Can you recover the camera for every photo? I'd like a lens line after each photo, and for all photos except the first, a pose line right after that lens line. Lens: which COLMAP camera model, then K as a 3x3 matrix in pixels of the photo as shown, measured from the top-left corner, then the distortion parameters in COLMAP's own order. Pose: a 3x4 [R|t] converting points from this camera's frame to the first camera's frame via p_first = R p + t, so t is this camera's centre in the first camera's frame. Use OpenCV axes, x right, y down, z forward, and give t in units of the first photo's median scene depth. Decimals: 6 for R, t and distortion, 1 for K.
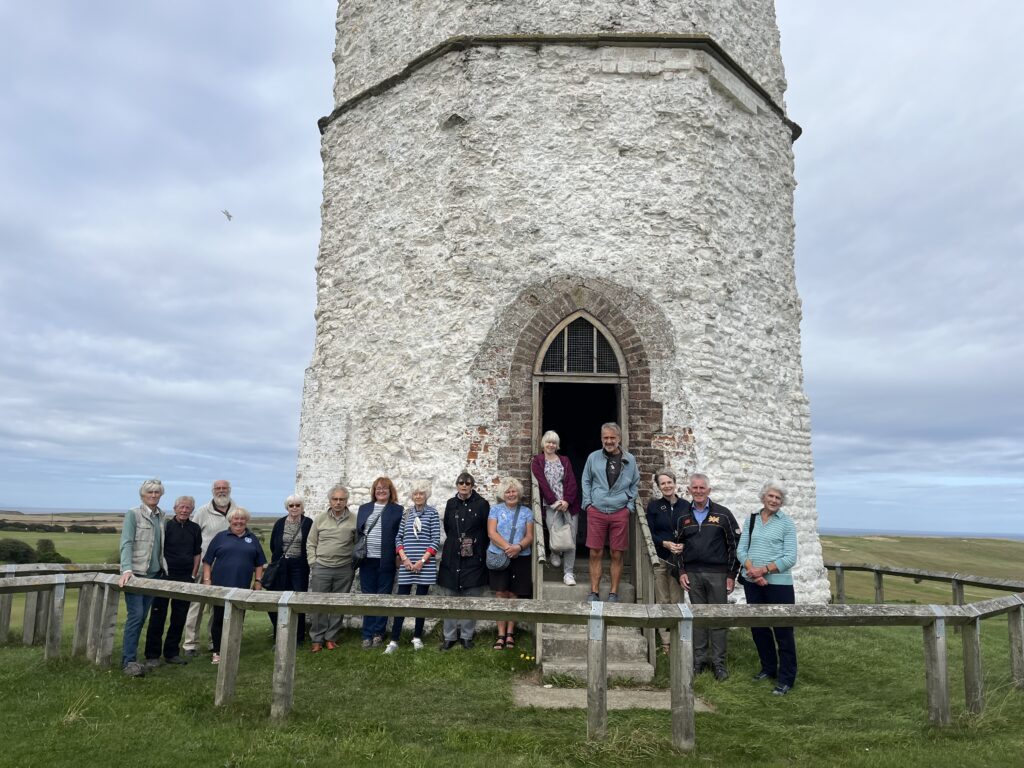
lens RADIAL K [[772.1, 0, 510.8], [0, 772.1, 382.0], [0, 0, 1]] dist [0.045039, -0.009553]
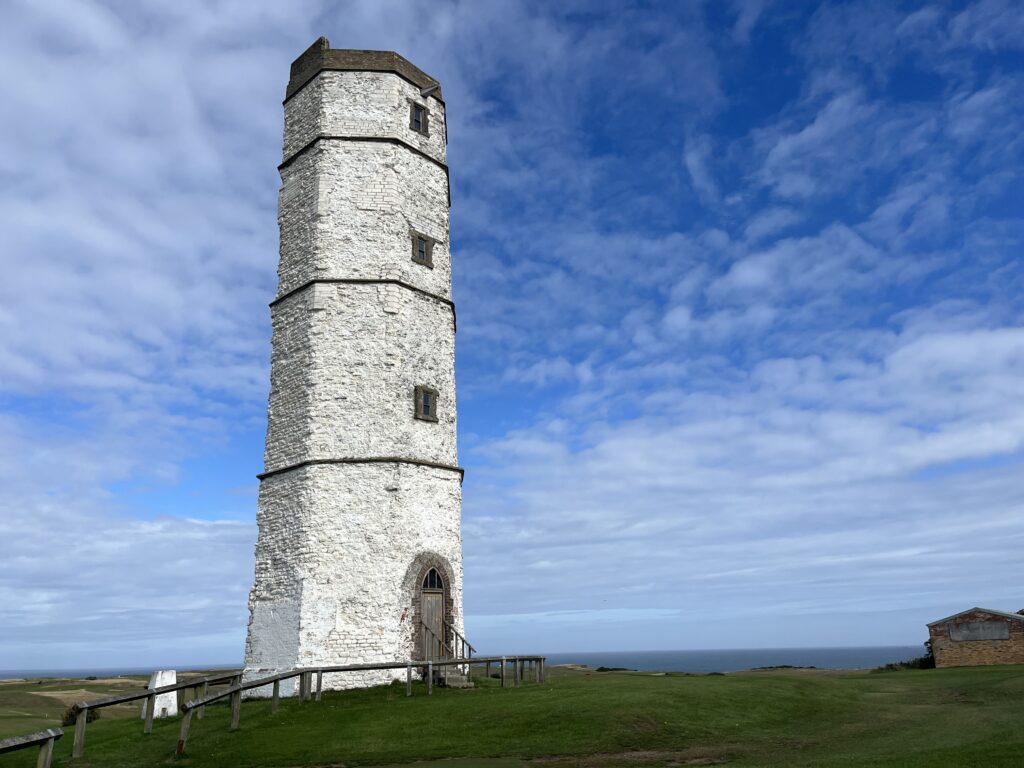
lens RADIAL K [[772.1, 0, 514.2], [0, 772.1, 385.4], [0, 0, 1]] dist [0.045039, -0.009553]
pose [[0.686179, 0.193046, 0.701350, -1.781752], [-0.079829, 0.978304, -0.191176, -0.212599], [-0.723039, 0.075193, 0.686702, -1.208839]]
